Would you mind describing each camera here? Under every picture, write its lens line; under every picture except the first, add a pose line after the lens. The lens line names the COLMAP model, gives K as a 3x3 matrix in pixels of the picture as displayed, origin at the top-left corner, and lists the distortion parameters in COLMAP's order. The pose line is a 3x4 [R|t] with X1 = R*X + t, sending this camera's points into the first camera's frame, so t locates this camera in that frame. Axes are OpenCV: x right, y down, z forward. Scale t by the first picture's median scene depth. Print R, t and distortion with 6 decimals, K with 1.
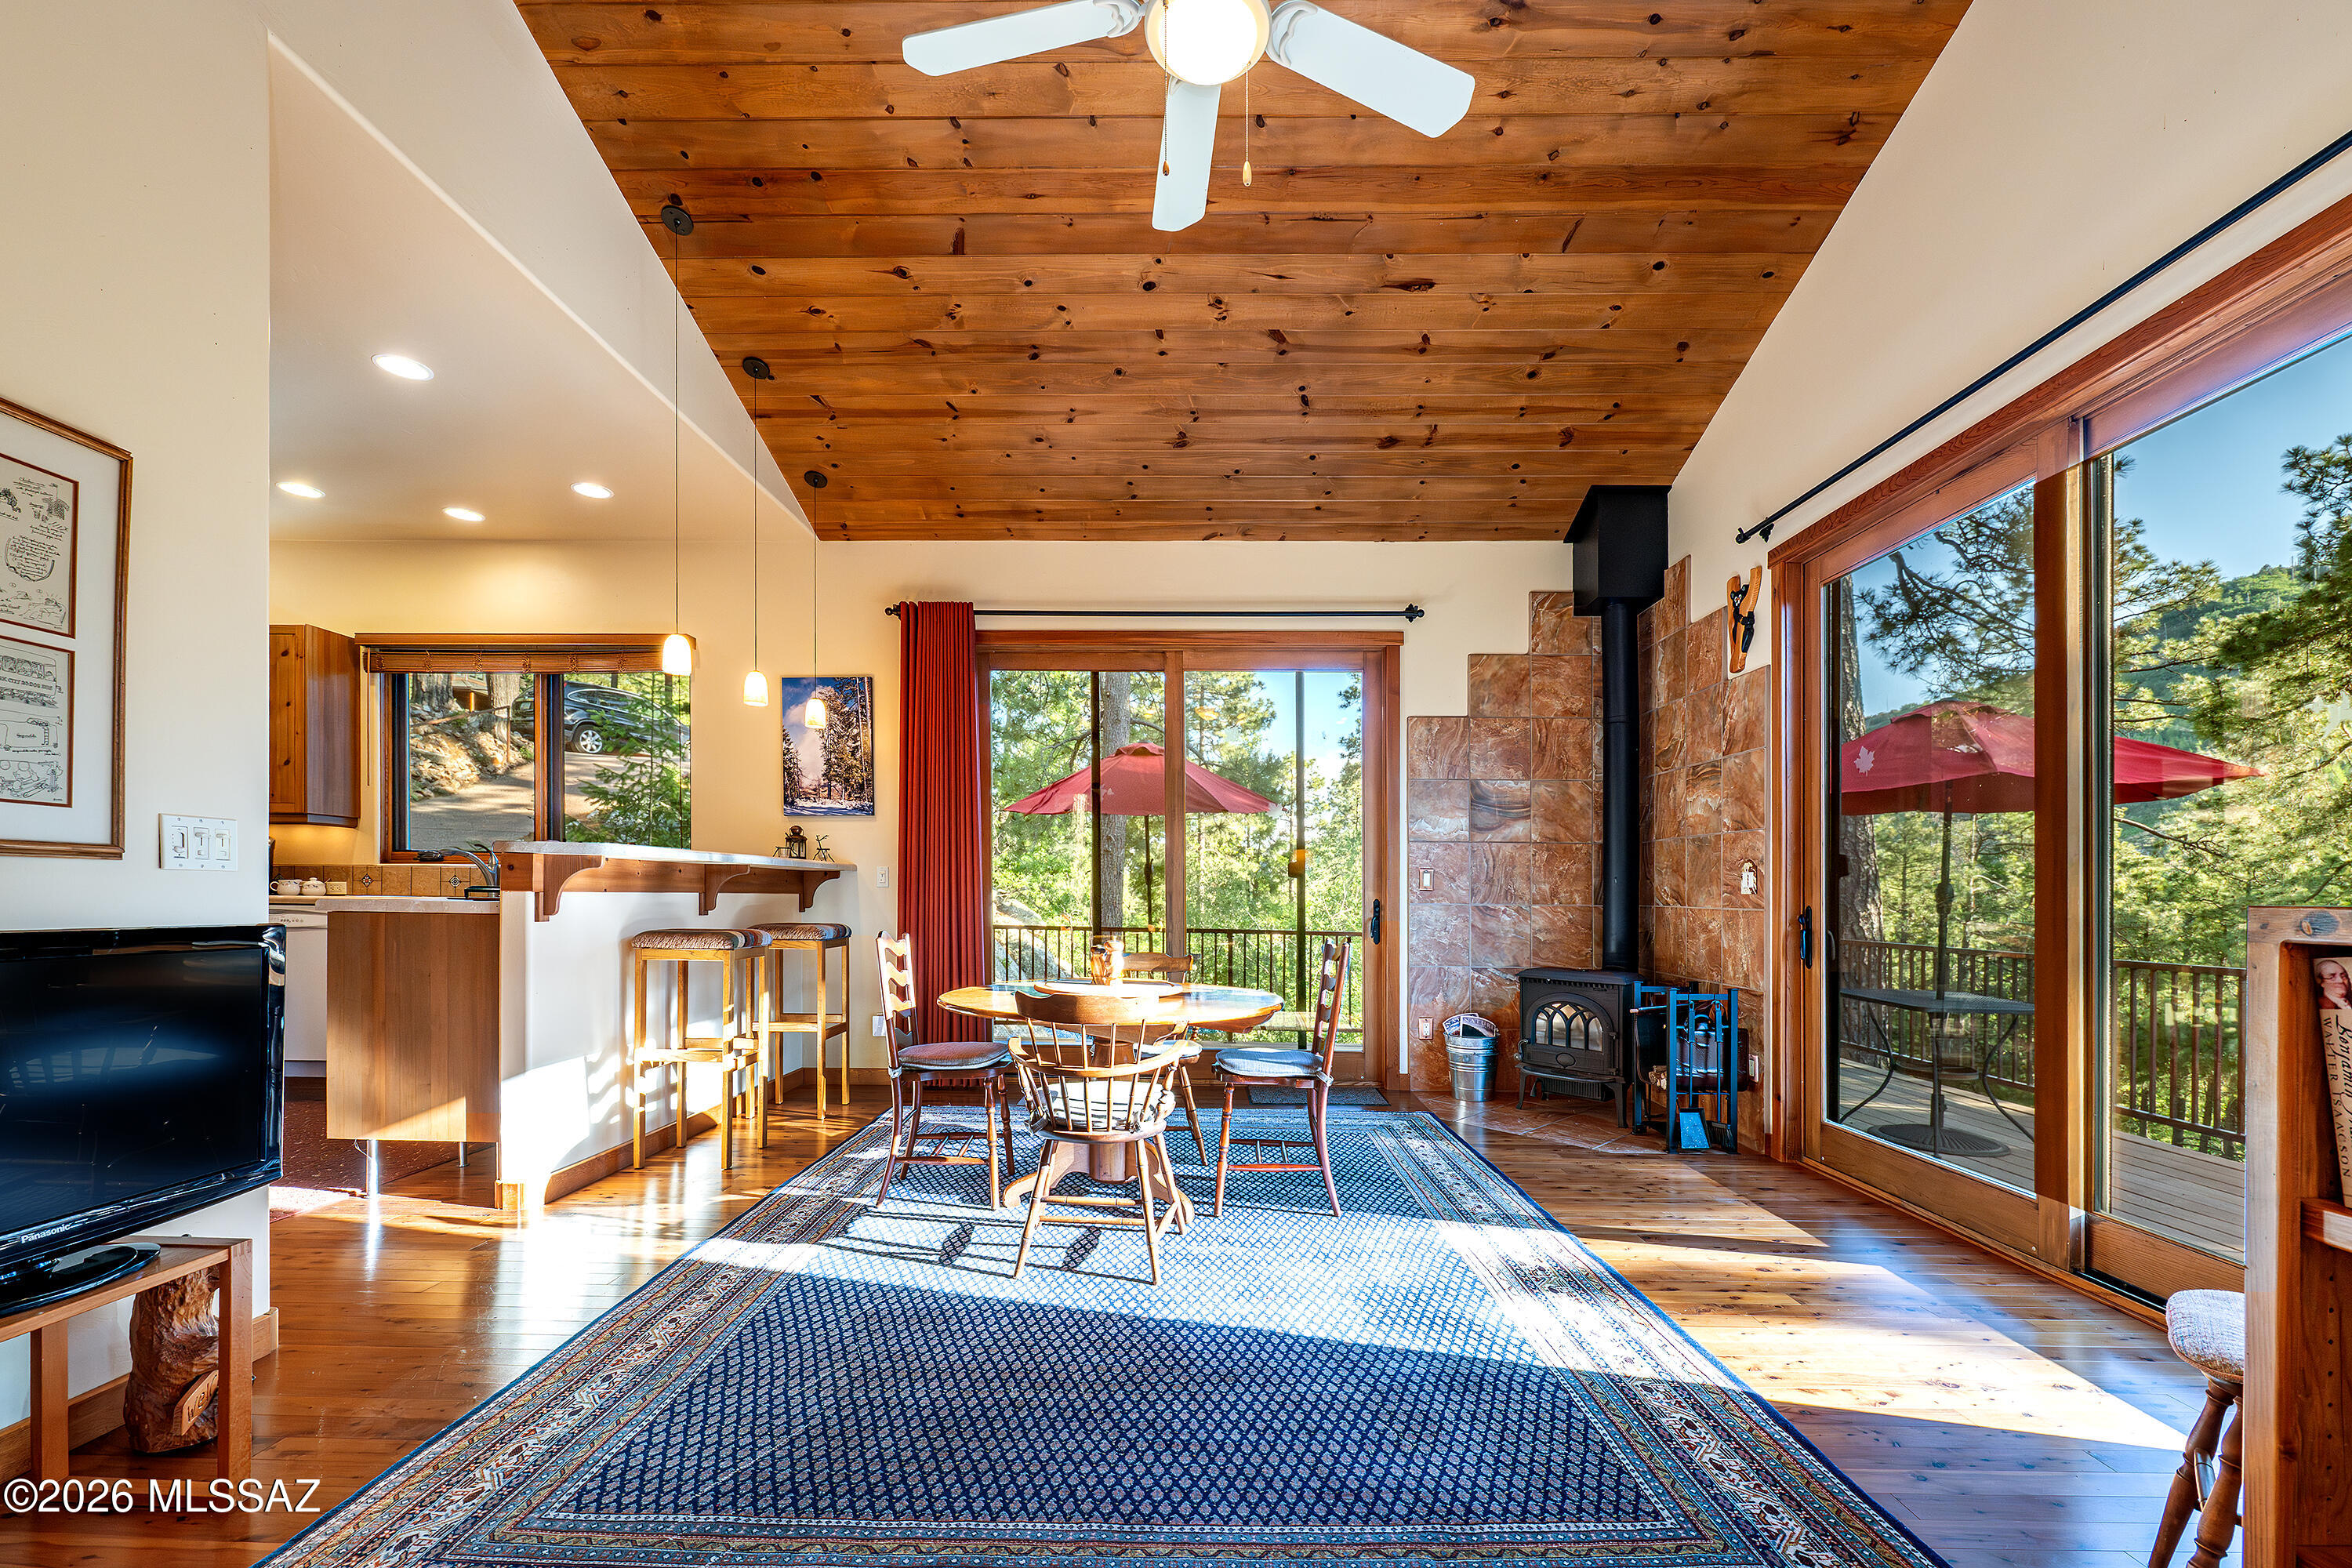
lens RADIAL K [[1010.8, 0, 1184.2], [0, 1010.8, 903.0], [0, 0, 1]] dist [-0.000845, -0.001152]
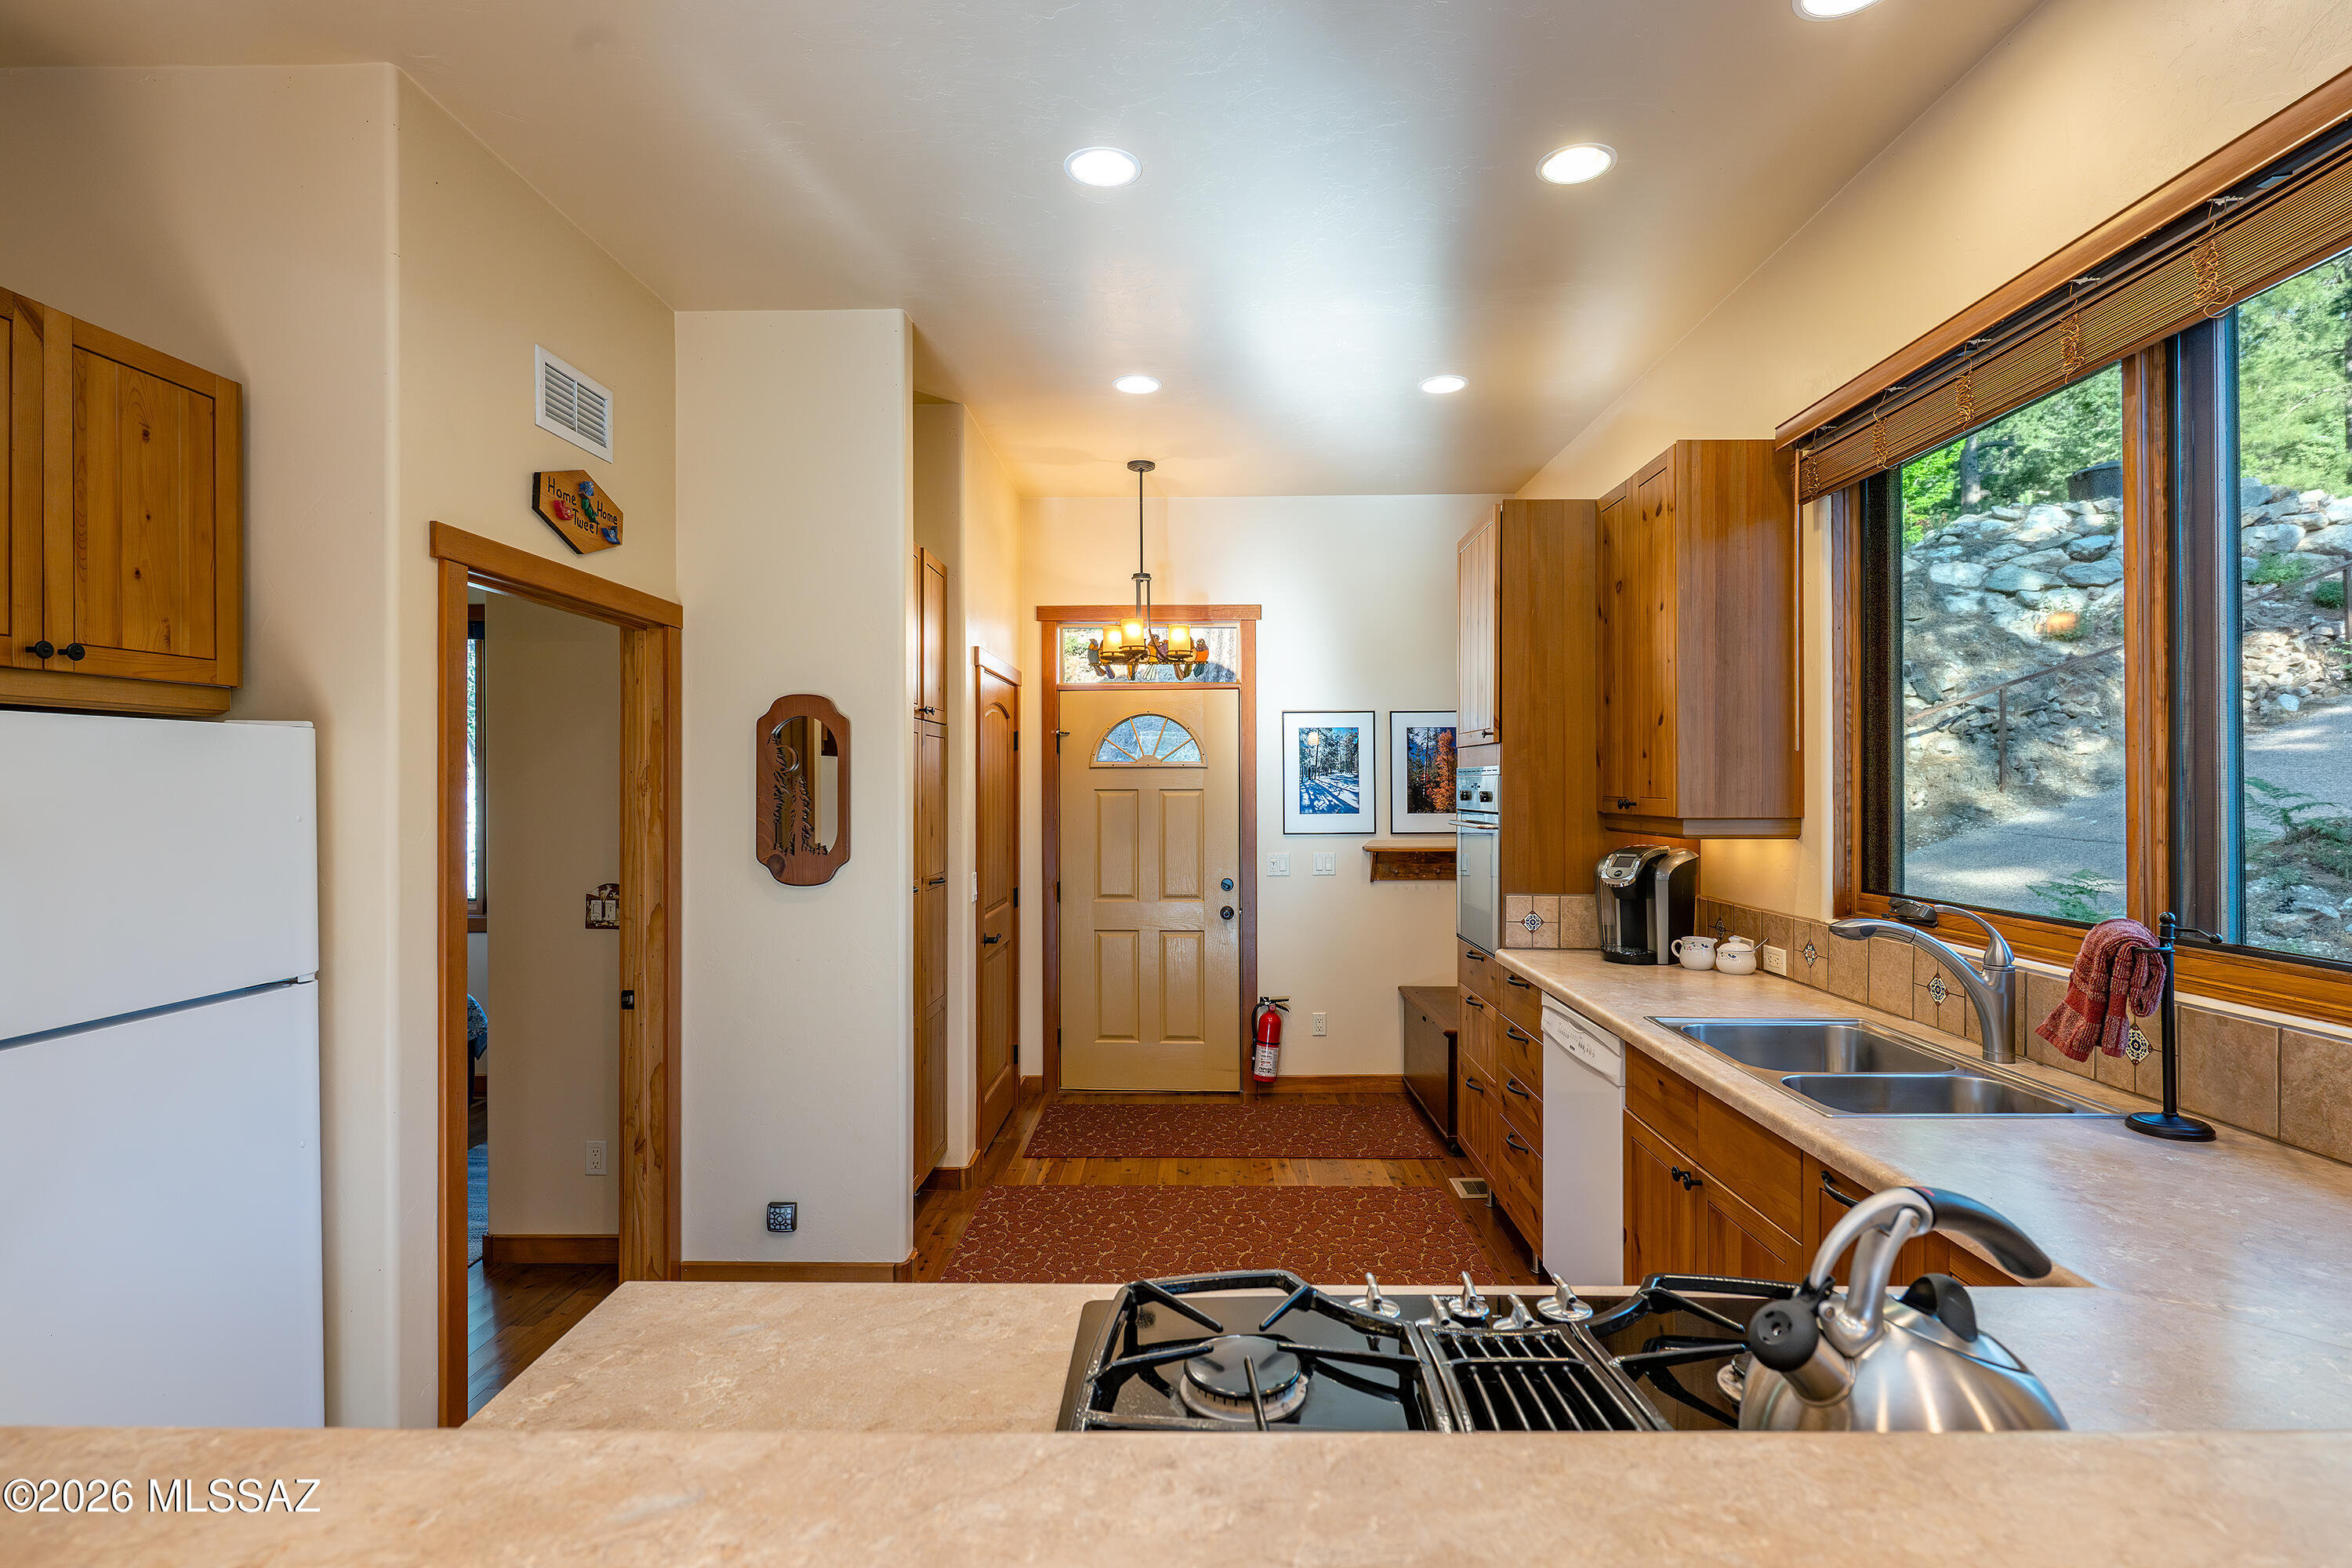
lens RADIAL K [[1195.4, 0, 1182.1], [0, 1195.4, 789.2], [0, 0, 1]] dist [-0.004997, -0.000198]
pose [[-0.007473, -0.013143, -0.999886, -0.342426], [-0.005690, 0.999898, -0.013101, -0.116645], [0.999956, 0.005591, -0.007547, 0.945743]]
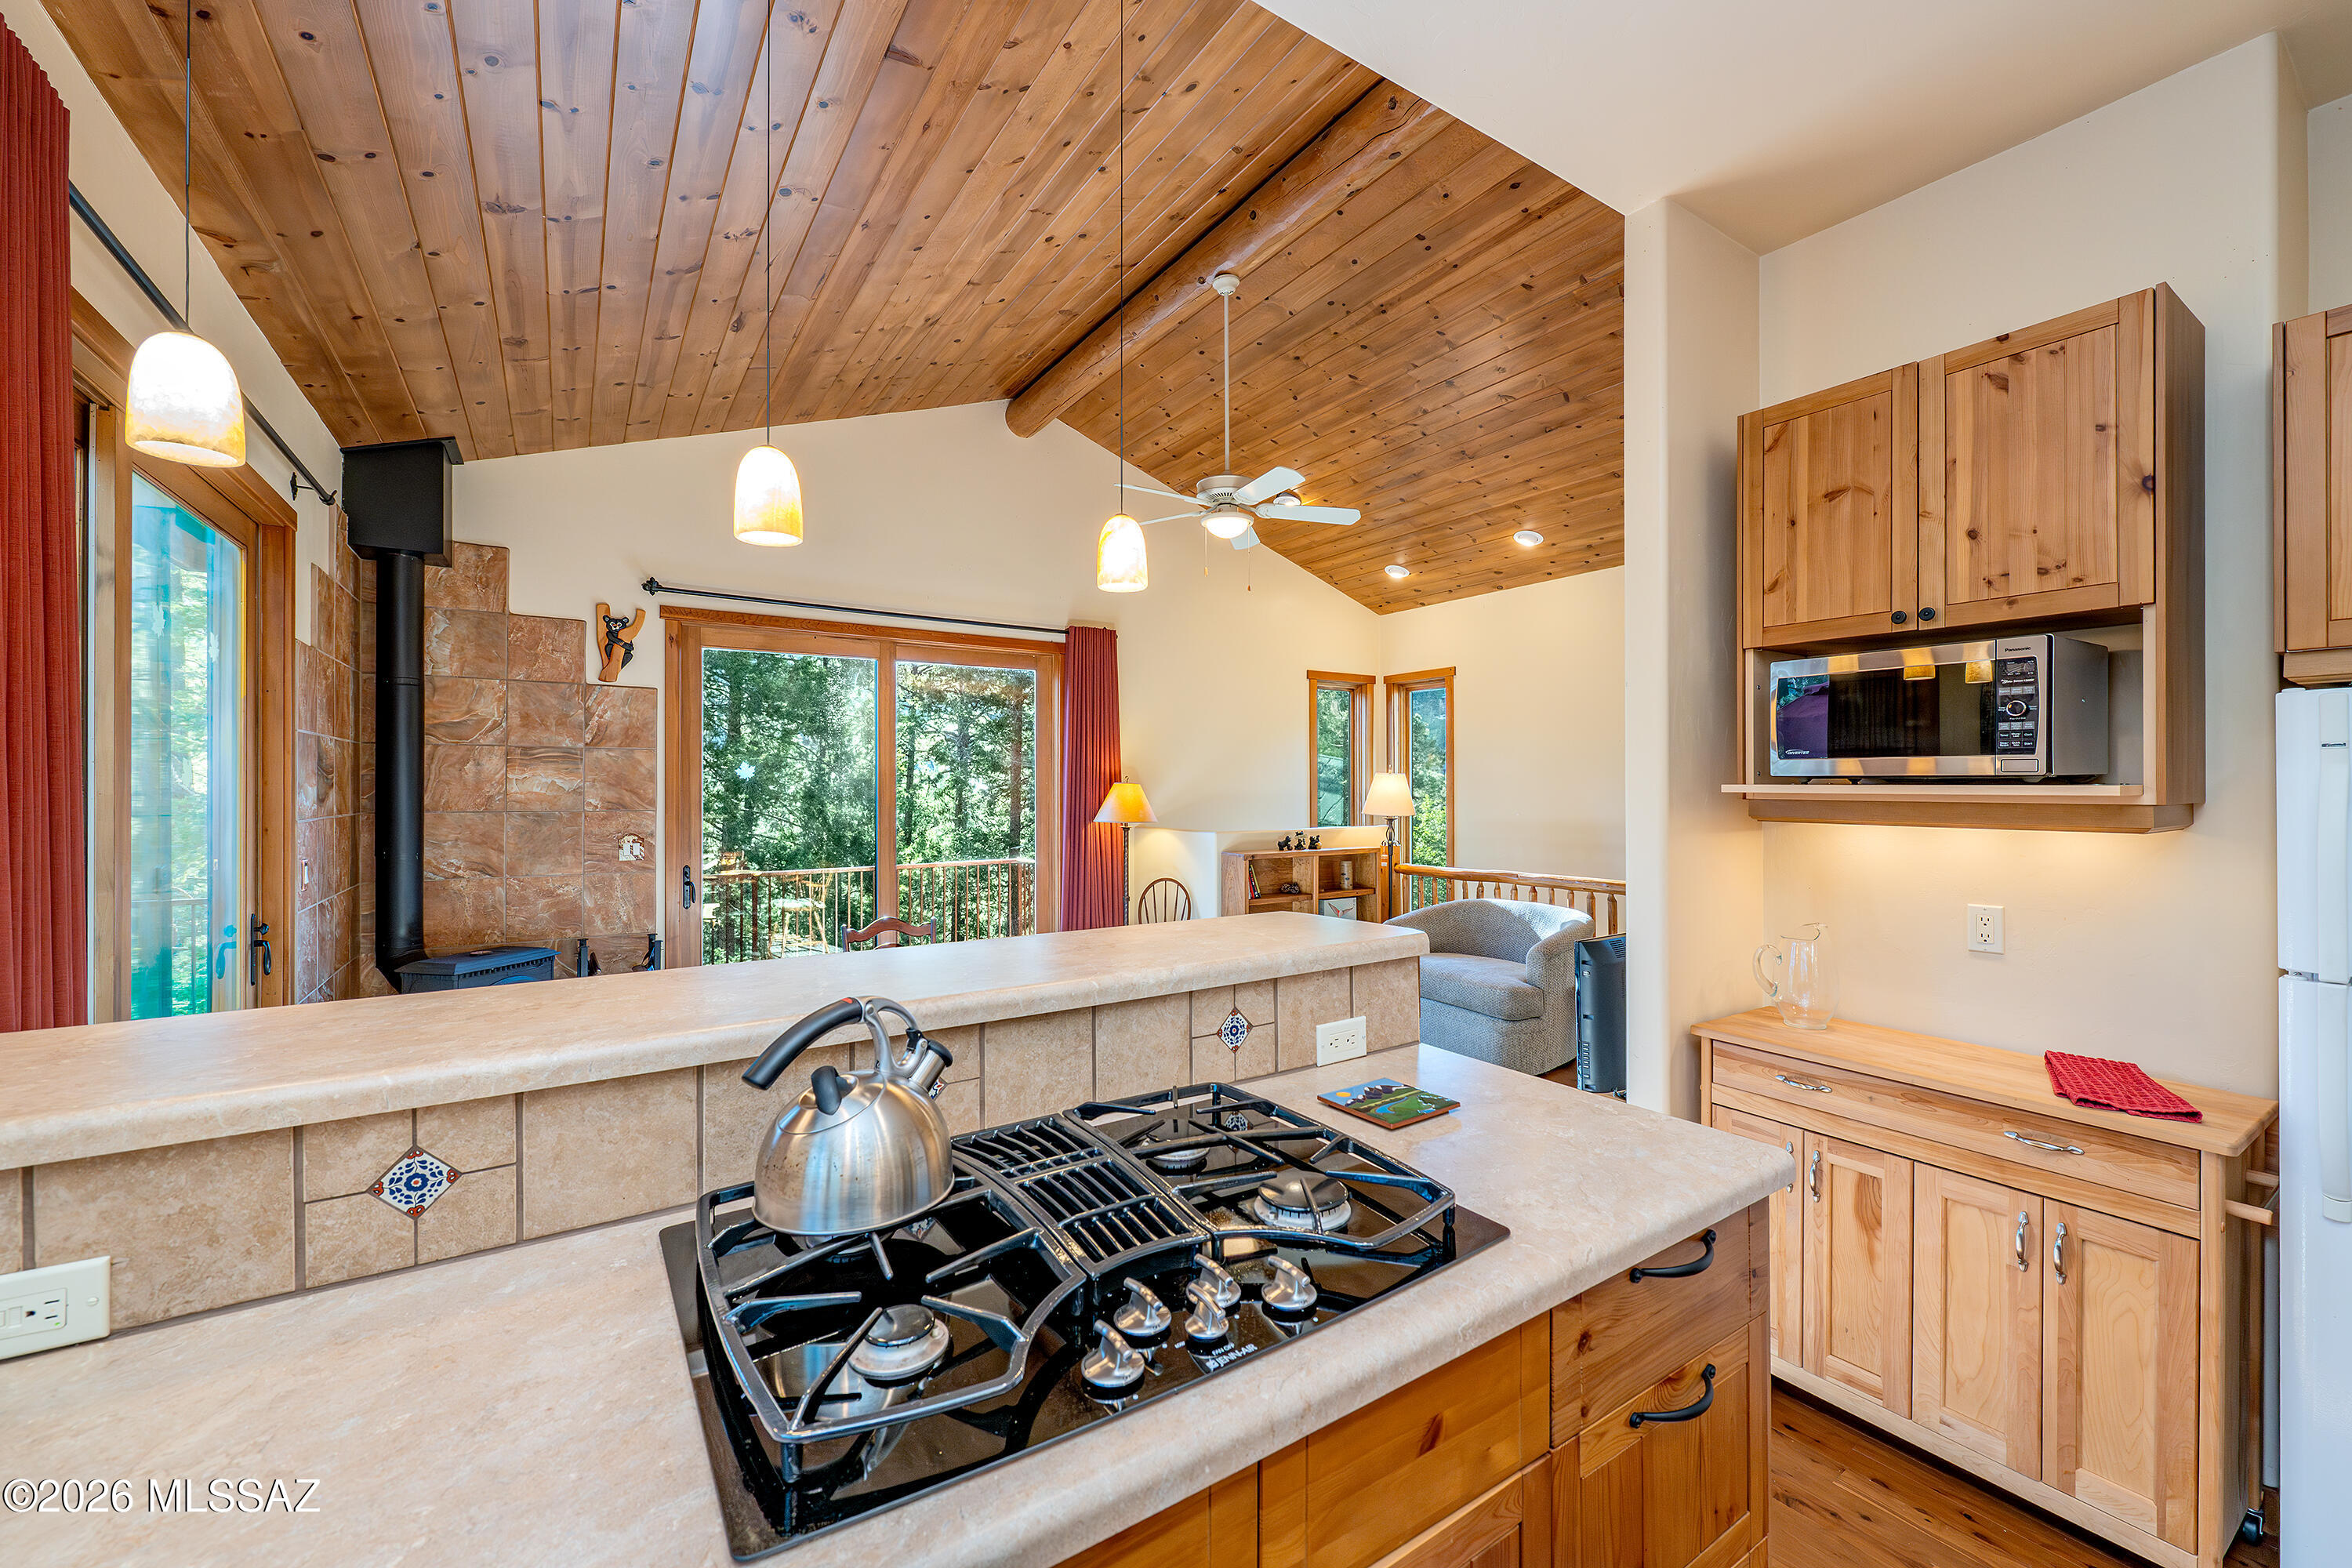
lens RADIAL K [[926.2, 0, 1165.4], [0, 926.2, 788.7], [0, 0, 1]] dist [-0.002207, -0.000622]
pose [[-0.559938, -0.012603, 0.828439, -0.808547], [-0.002465, 0.999905, 0.013545, -0.120089], [-0.828531, 0.005543, -0.559916, 1.120913]]
